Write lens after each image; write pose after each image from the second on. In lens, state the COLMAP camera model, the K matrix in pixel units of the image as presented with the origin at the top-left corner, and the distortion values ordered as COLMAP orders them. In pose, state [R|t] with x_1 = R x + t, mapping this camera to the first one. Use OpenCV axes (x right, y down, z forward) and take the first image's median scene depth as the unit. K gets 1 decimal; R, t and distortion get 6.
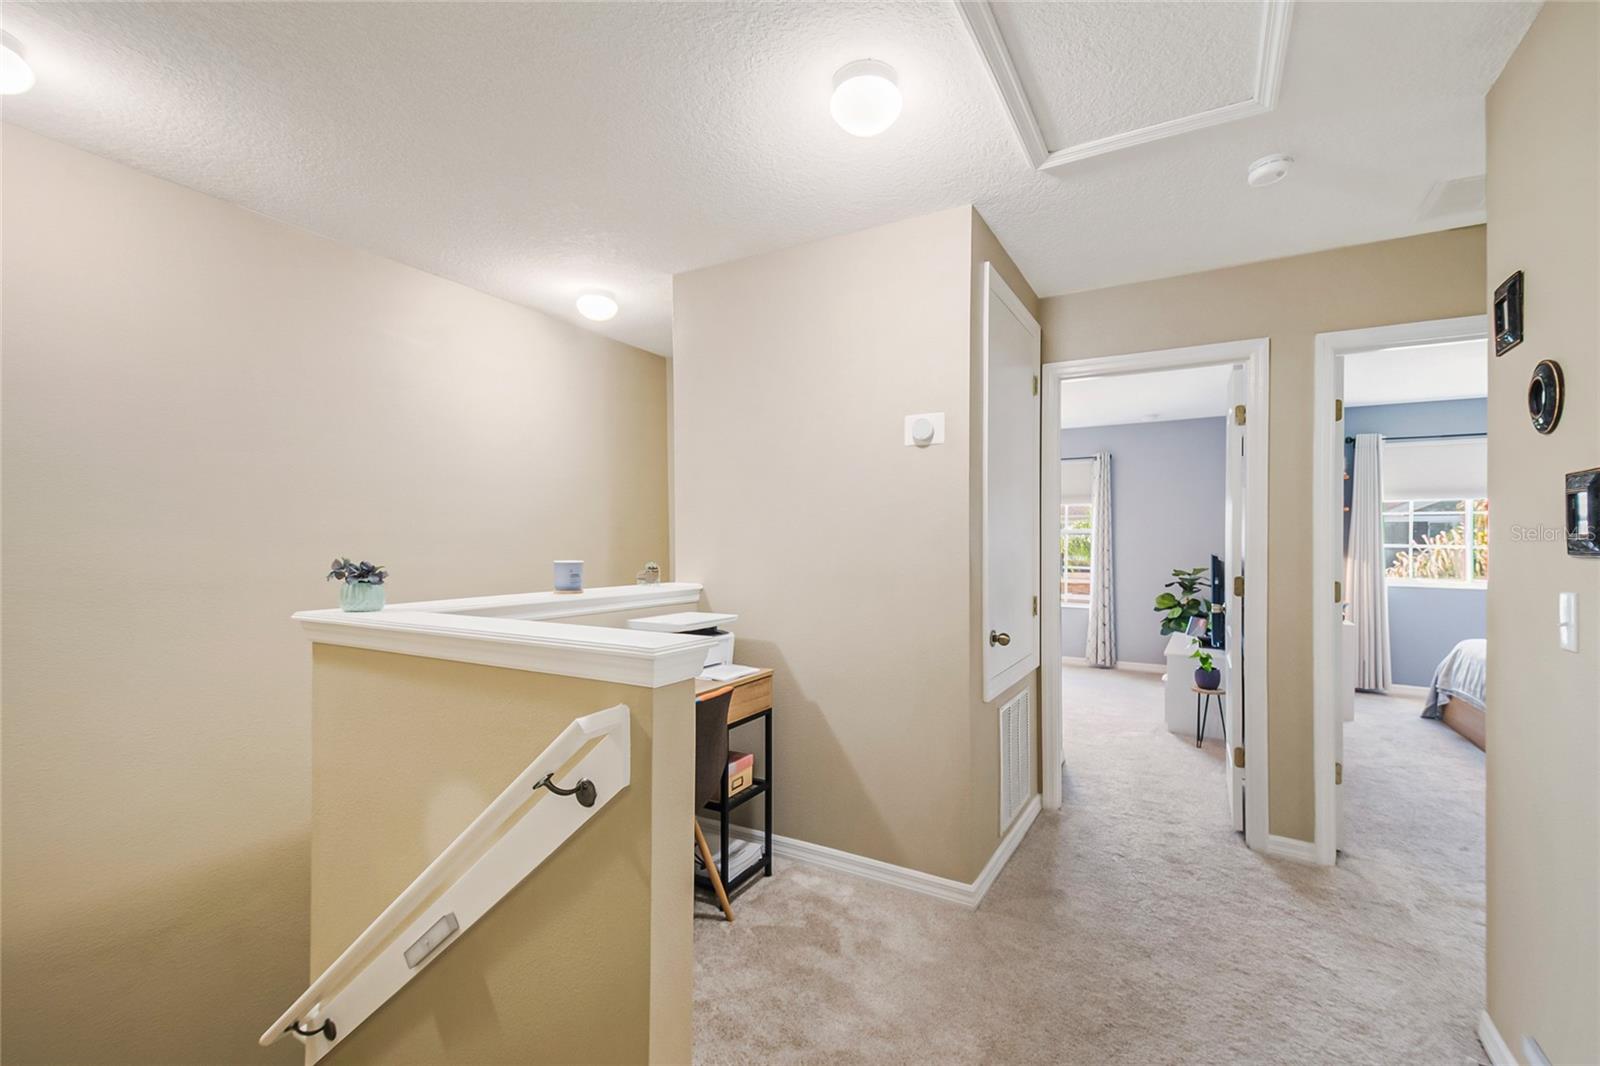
lens RADIAL K [[695.9, 0, 807.0], [0, 695.9, 527.1], [0, 0, 1]] dist [-0.006789, -0.008942]
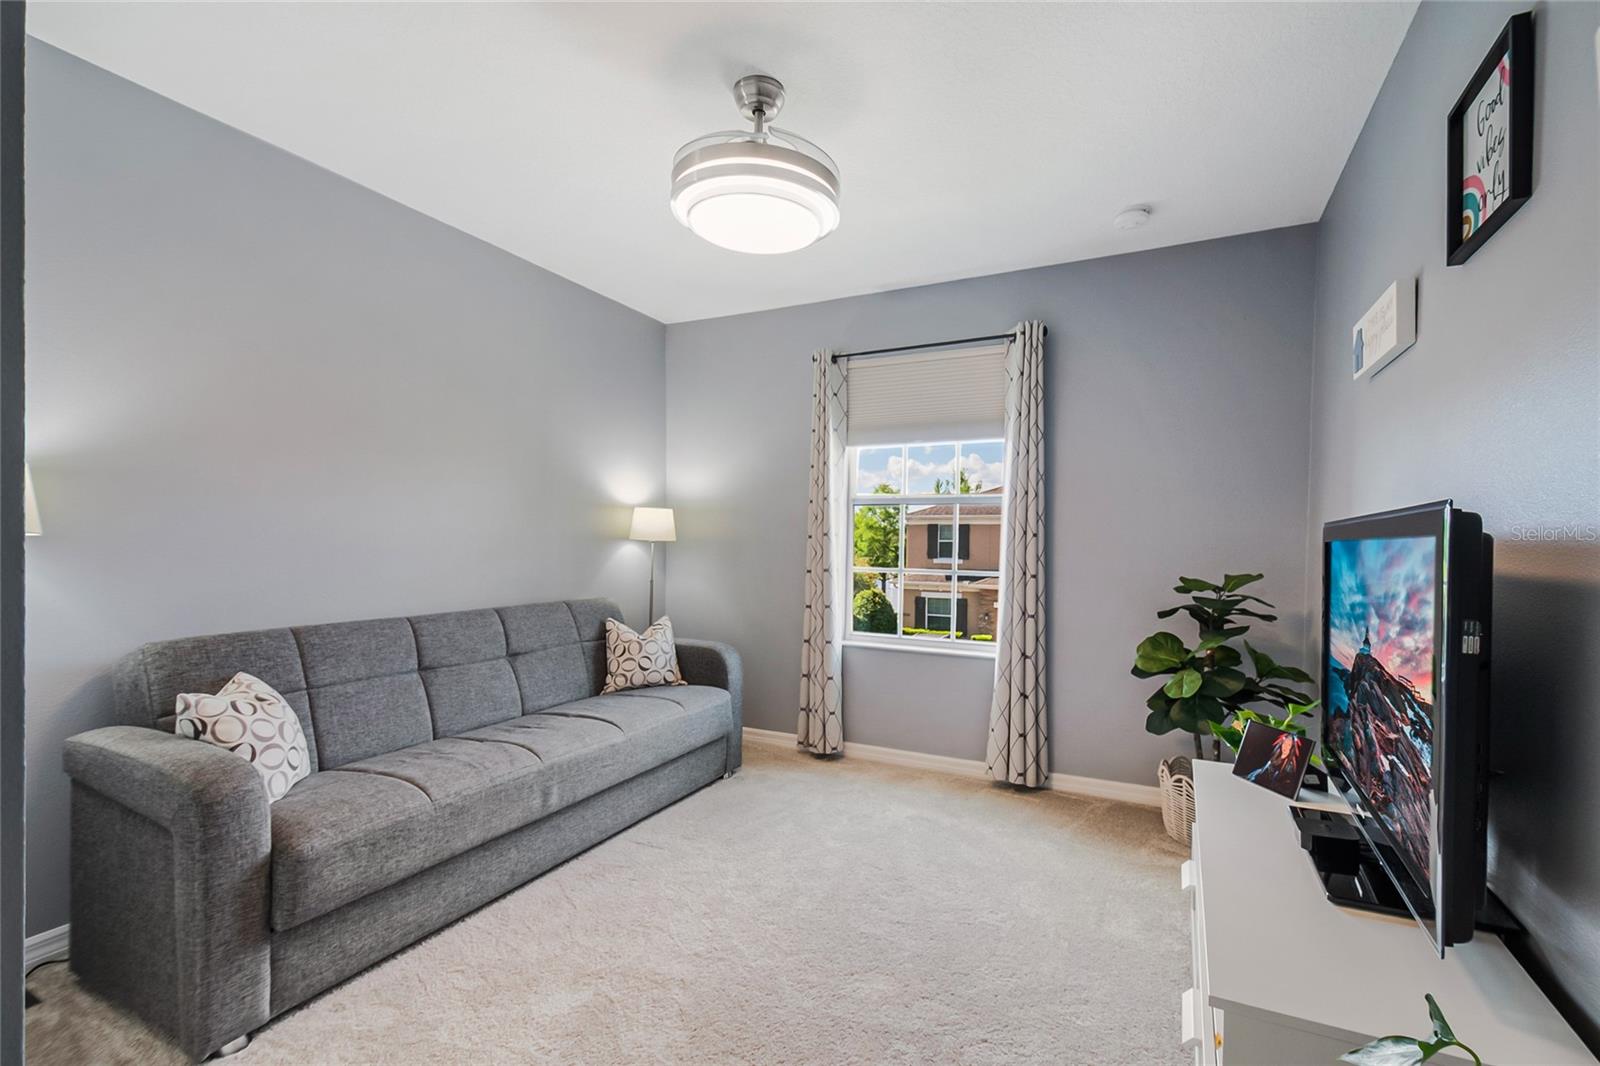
lens RADIAL K [[695.9, 0, 801.5], [0, 695.9, 539.2], [0, 0, 1]] dist [-0.006789, -0.008942]
pose [[0.999673, 0.022975, 0.011241, 0.291779], [-0.022882, 0.999703, -0.008371, 0.046698], [-0.011430, 0.008111, 0.999902, 0.578035]]
